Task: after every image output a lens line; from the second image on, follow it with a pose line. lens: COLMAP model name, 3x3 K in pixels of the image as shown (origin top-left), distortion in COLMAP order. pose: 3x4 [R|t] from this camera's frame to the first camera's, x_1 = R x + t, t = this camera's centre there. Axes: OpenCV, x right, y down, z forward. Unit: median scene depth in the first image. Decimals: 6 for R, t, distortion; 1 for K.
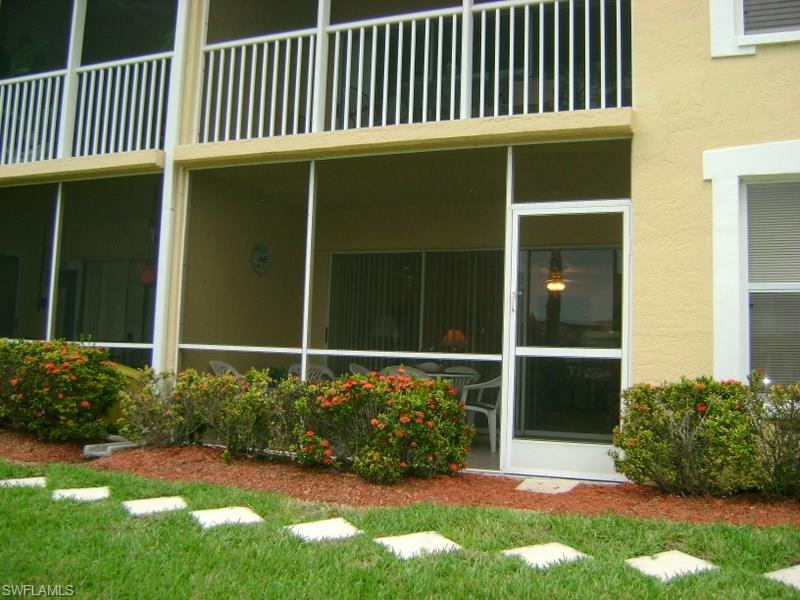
lens RADIAL K [[847.4, 0, 400.2], [0, 847.4, 292.2], [0, 0, 1]] dist [-0.124289, 0.000000]
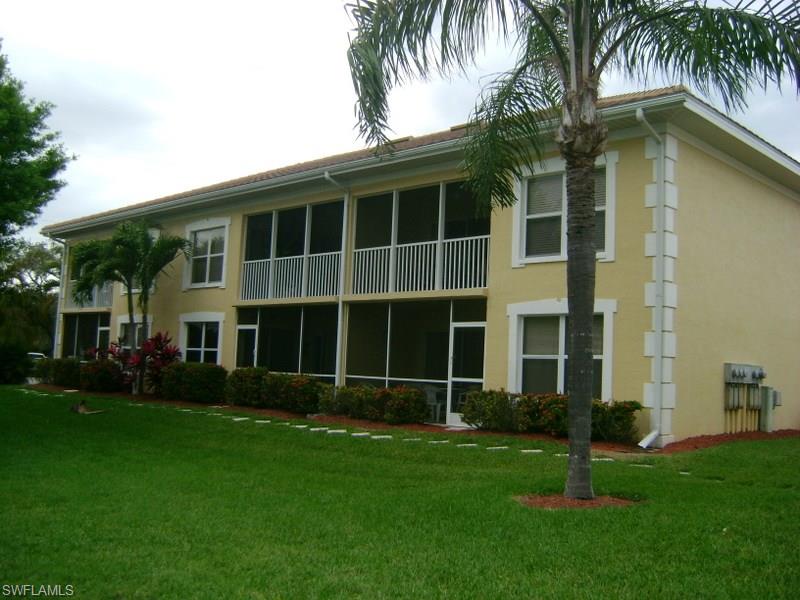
lens RADIAL K [[847.4, 0, 401.1], [0, 847.4, 297.0], [0, 0, 1]] dist [-0.124289, 0.000000]
pose [[0.936201, -0.025549, -0.350536, 0.826293], [0.017937, 0.999528, -0.024945, -0.110338], [0.351008, 0.017066, 0.936217, -1.368009]]
